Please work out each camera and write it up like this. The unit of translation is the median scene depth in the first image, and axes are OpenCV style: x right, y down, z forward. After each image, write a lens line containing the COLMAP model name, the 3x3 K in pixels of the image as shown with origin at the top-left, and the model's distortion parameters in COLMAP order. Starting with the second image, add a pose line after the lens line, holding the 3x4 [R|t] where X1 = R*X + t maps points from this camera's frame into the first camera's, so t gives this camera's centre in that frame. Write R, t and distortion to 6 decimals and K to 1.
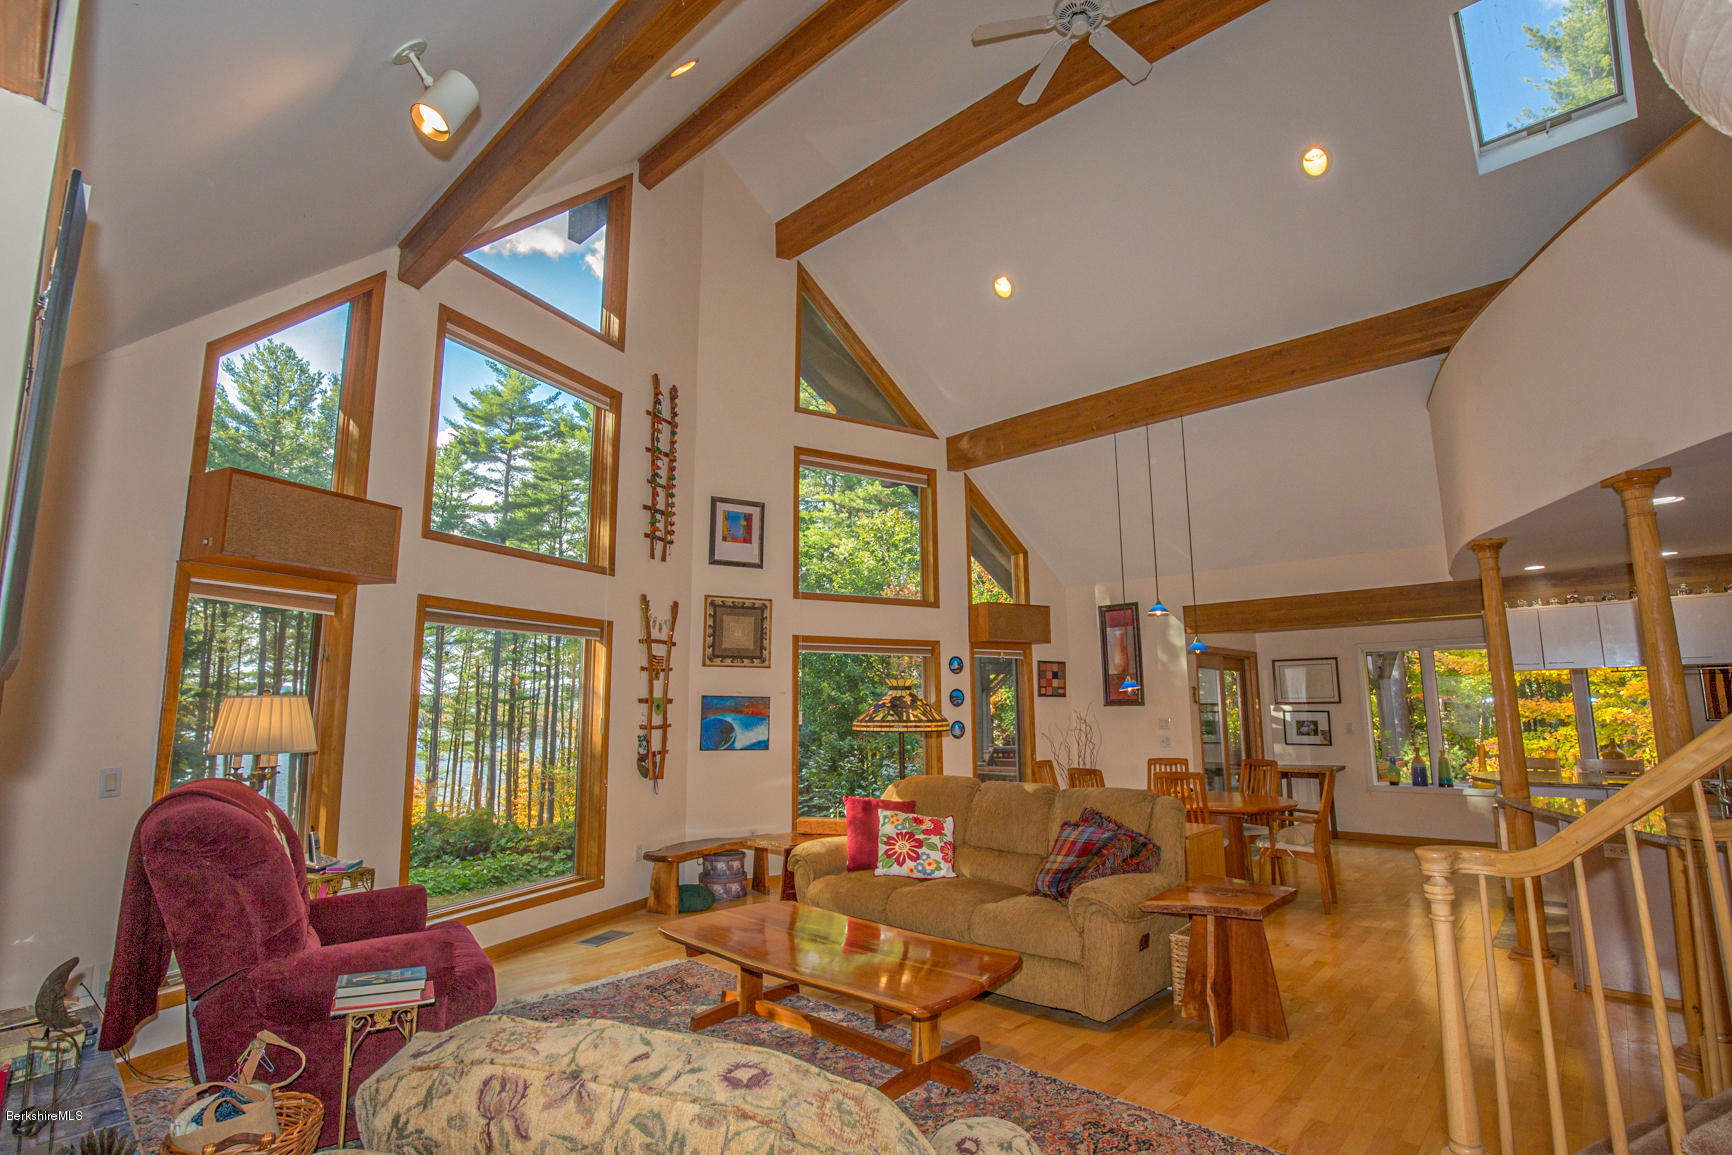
lens RADIAL K [[812.2, 0, 873.7], [0, 812.2, 587.1], [0, 0, 1]] dist [-0.034567, 0.005498]
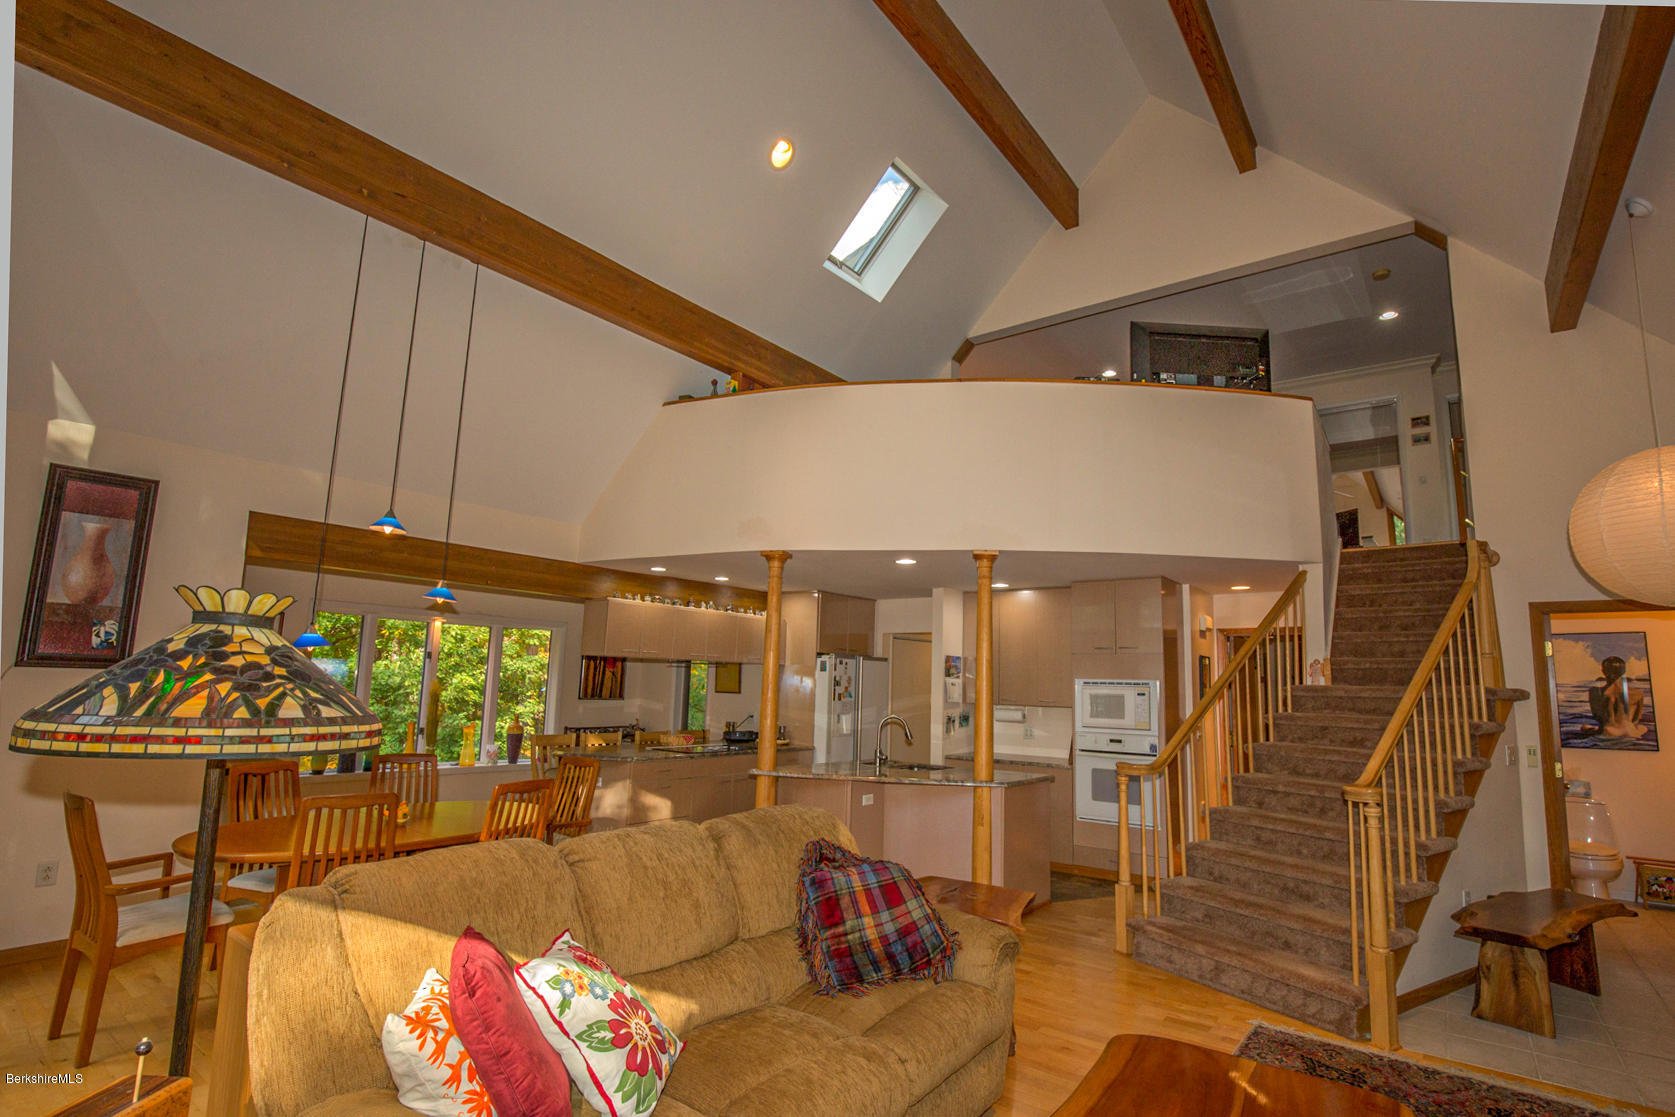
lens RADIAL K [[791.6, 0, 873.8], [0, 791.6, 573.8], [0, 0, 1]] dist [-0.030976, 0.000787]
pose [[-0.108640, 0.145475, 0.983379, -0.280078], [-0.171628, 0.971634, -0.162699, 0.098659], [-0.979153, -0.186451, -0.080590, 0.674555]]
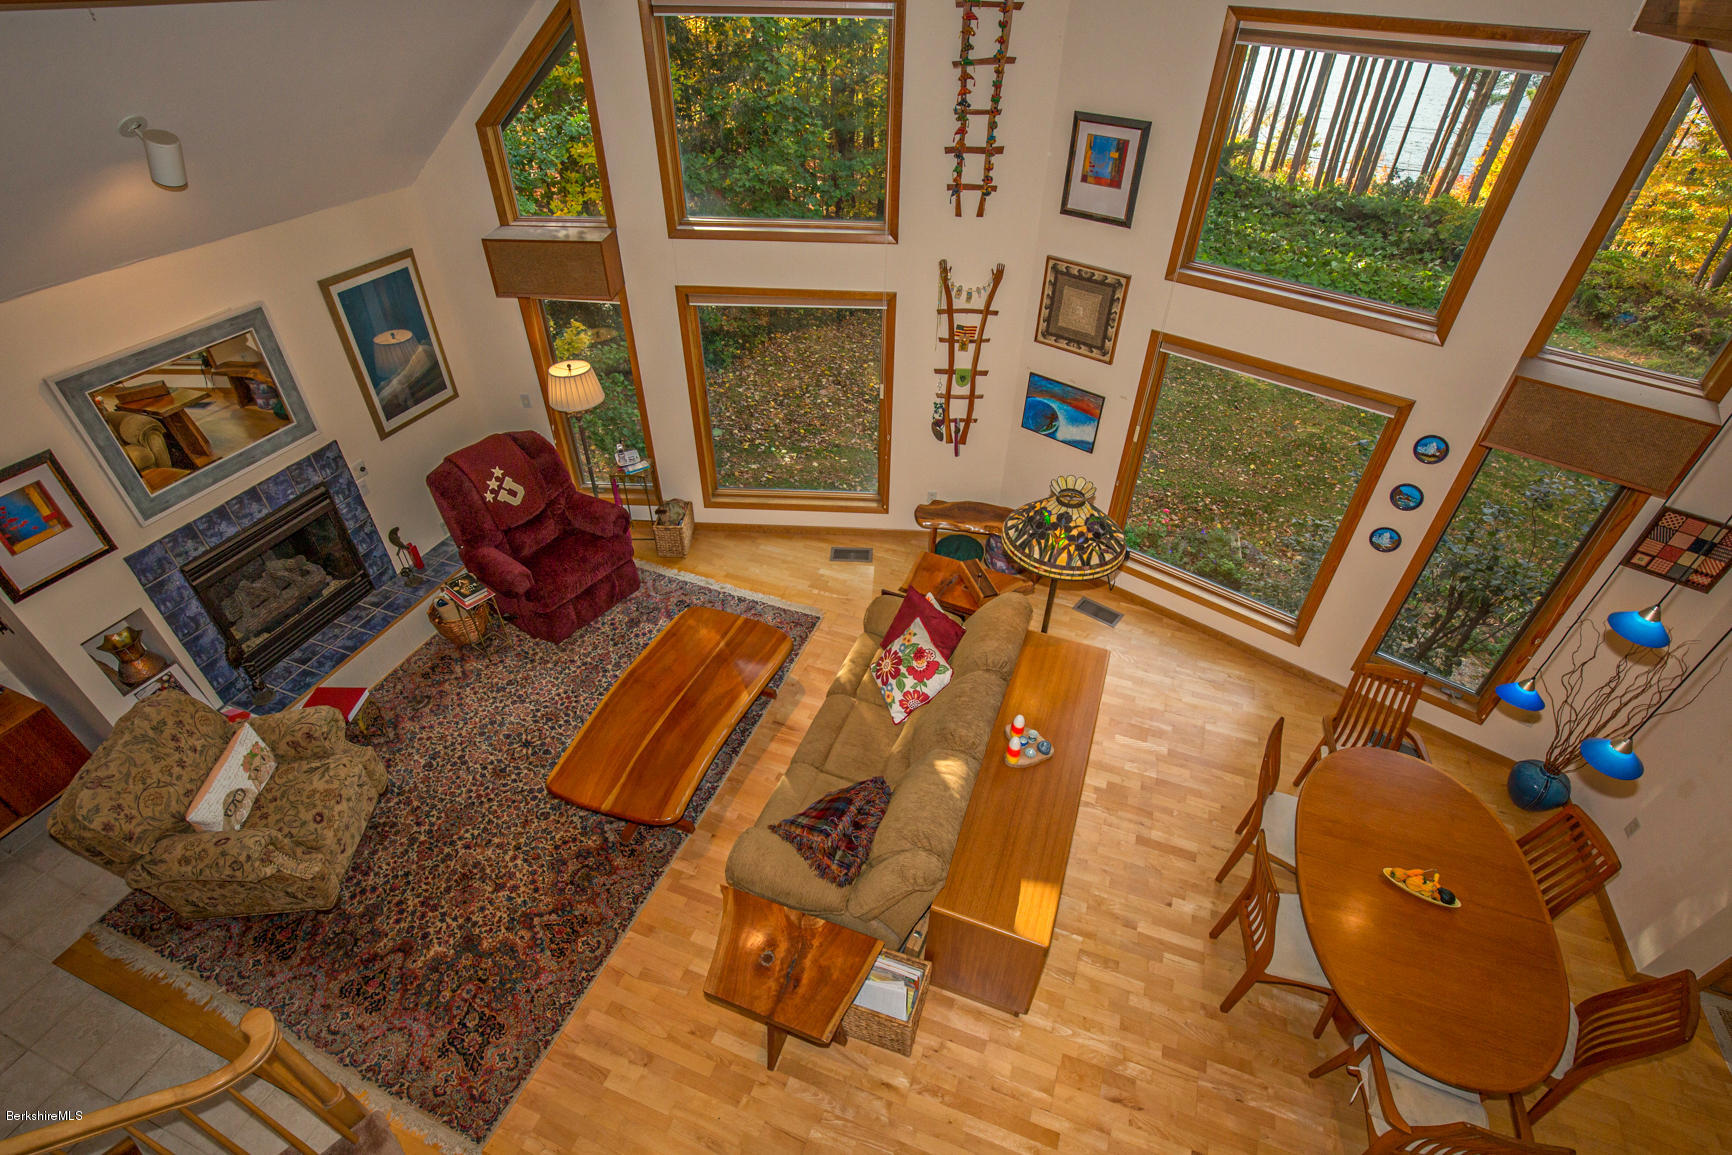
lens RADIAL K [[792.9, 0, 873.6], [0, 792.9, 583.7], [0, 0, 1]] dist [-0.037011, 0.006407]
pose [[0.378608, 0.591437, -0.711939, 0.469840], [0.111148, 0.734581, 0.669355, -0.290197], [0.918859, -0.332554, 0.212382, 0.569190]]
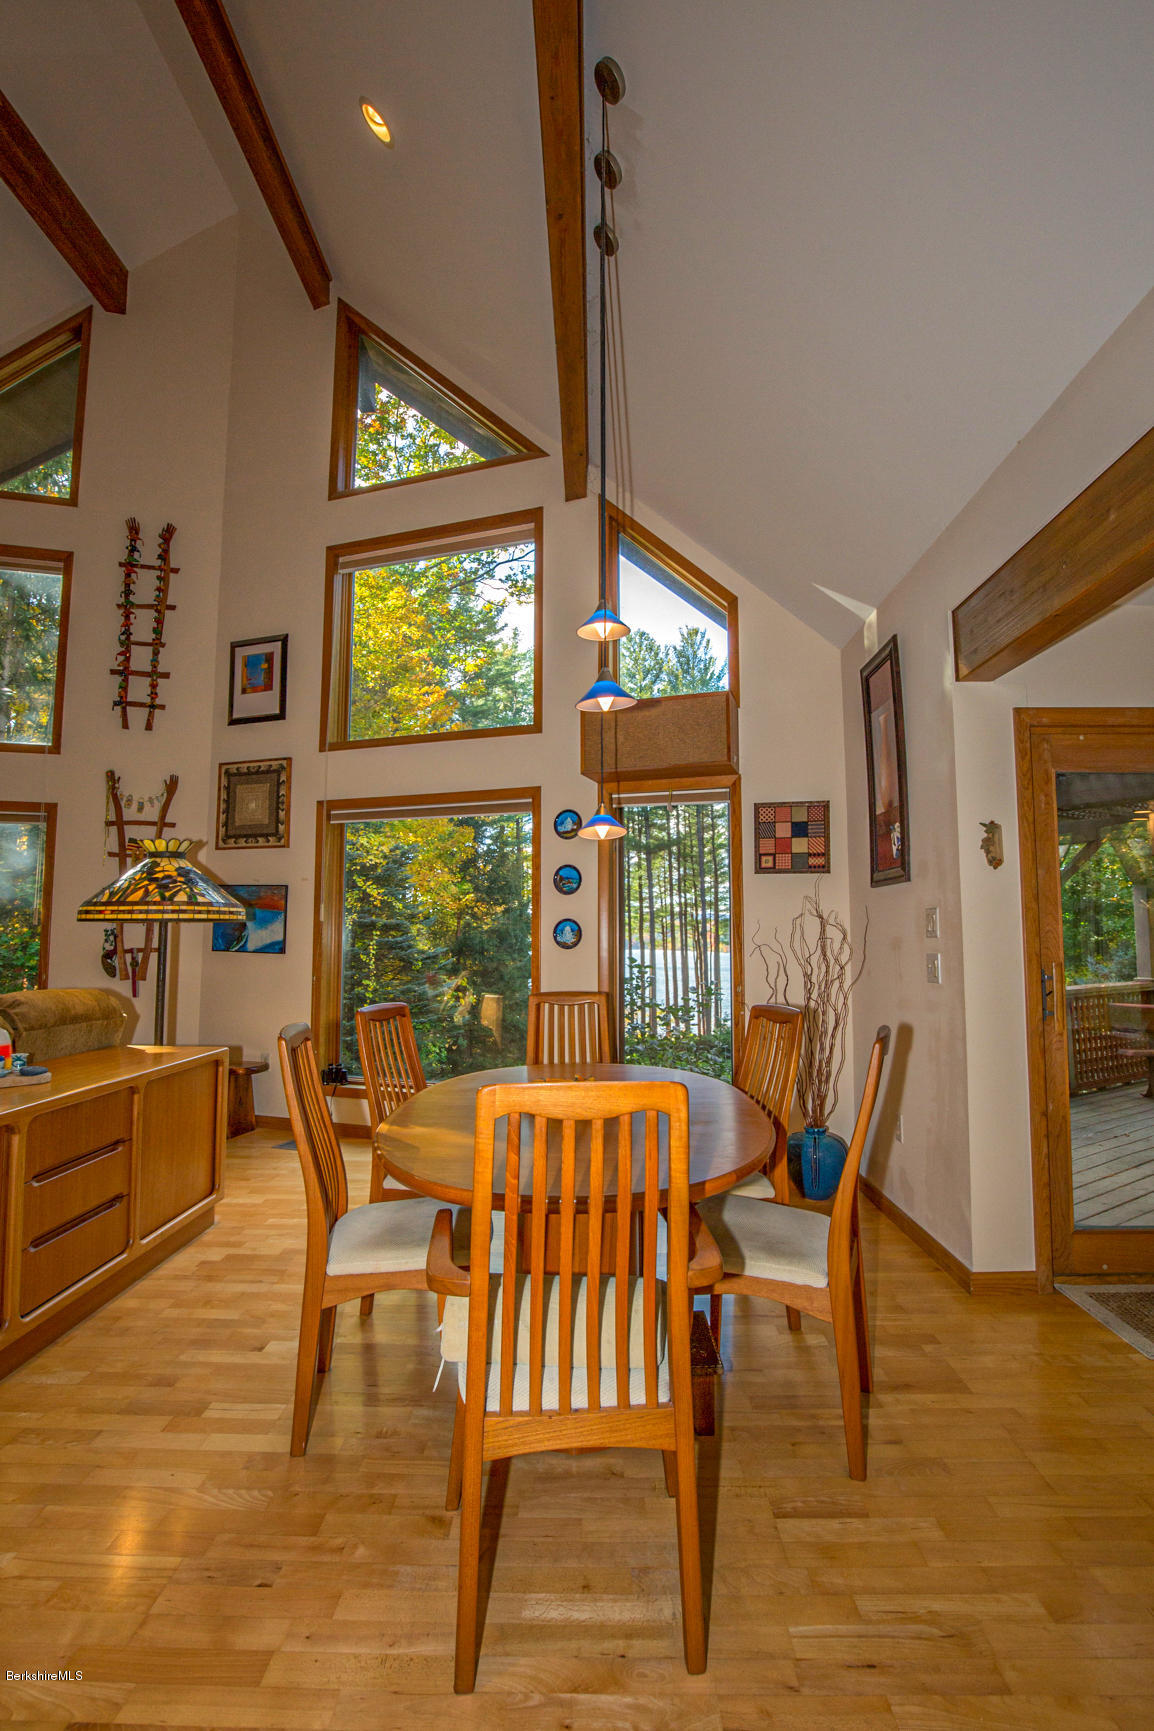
lens RADIAL K [[803.3, 0, 579.4], [0, 803.3, 860.0], [0, 0, 1]] dist [-0.029767, 0.000197]
pose [[0.661586, -0.062021, -0.747300, 0.629449], [0.103911, 0.994542, 0.009452, 0.136856], [0.742635, -0.083906, 0.664420, 0.724062]]
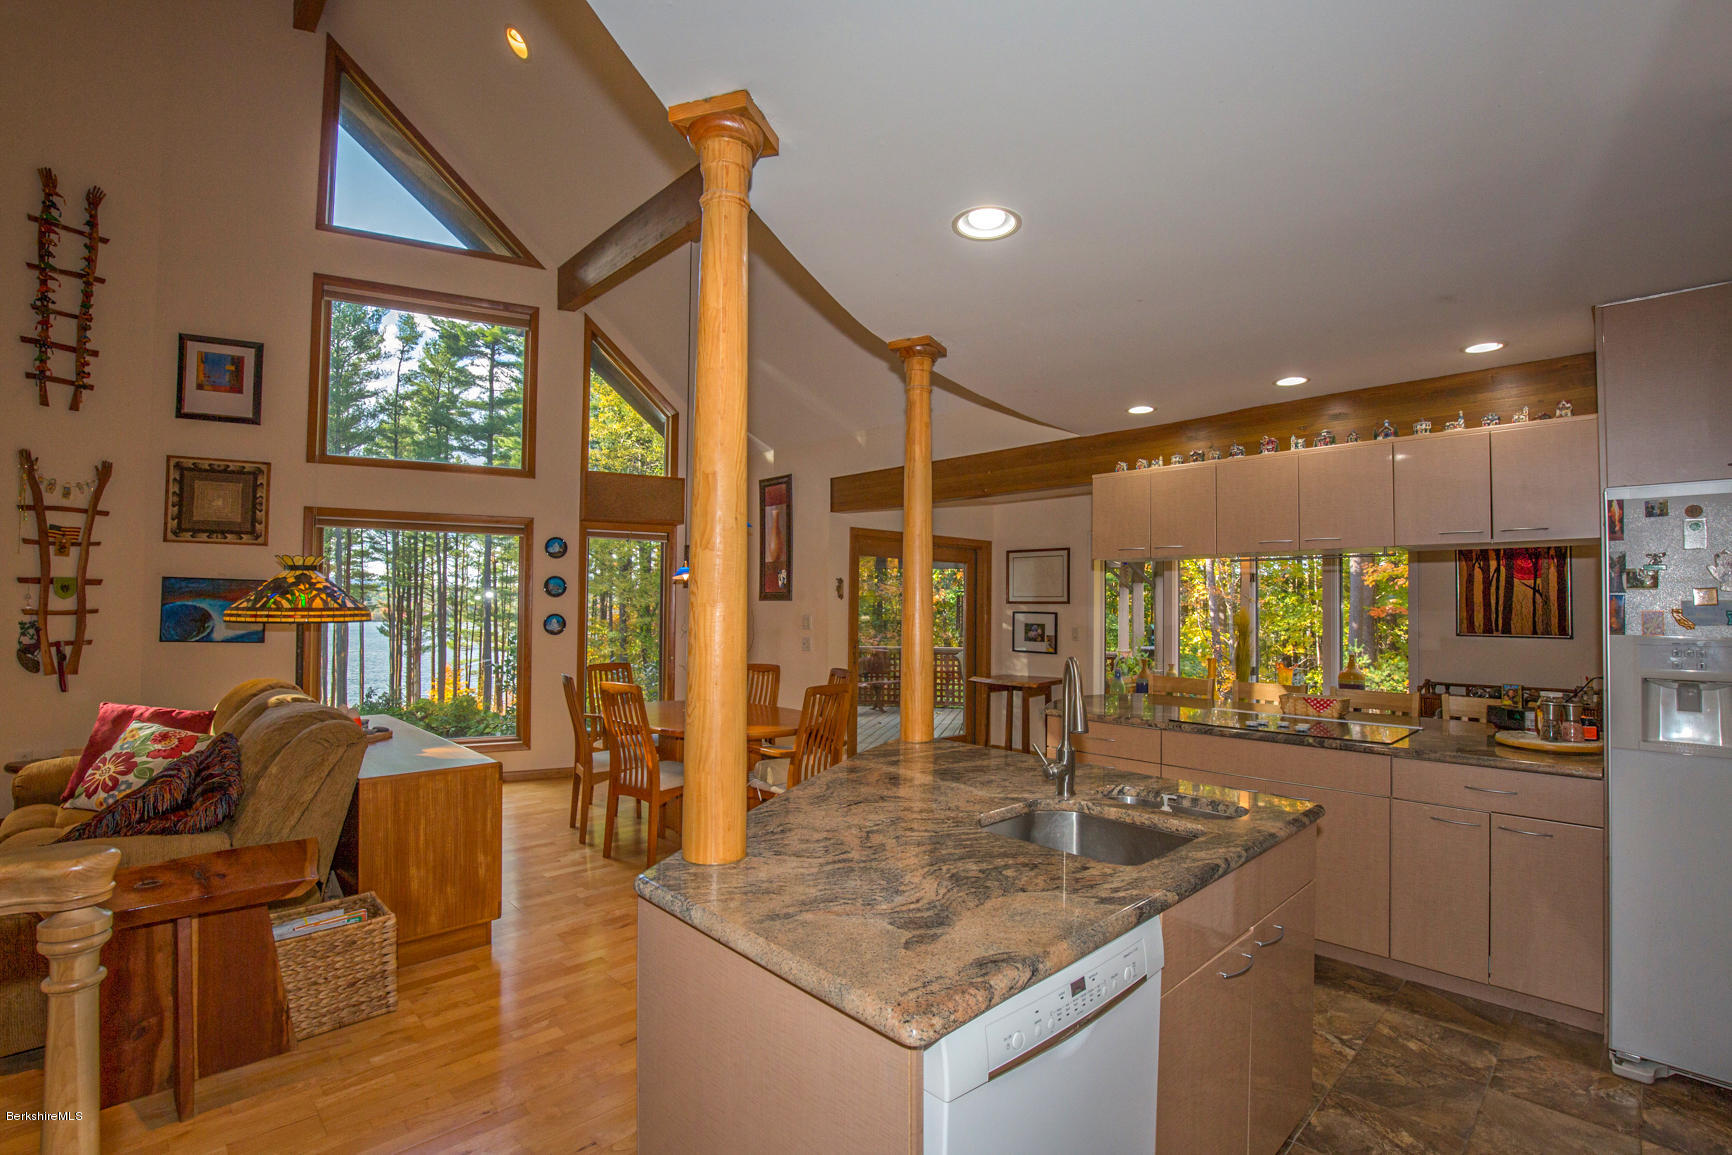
lens RADIAL K [[790.3, 0, 870.4], [0, 790.3, 584.8], [0, 0, 1]] dist [-0.039021, 0.009039]
pose [[0.998439, 0.015333, -0.053704, 0.546274], [-0.008804, 0.992764, 0.119756, 0.040437], [0.055151, -0.119096, 0.991350, 0.251441]]
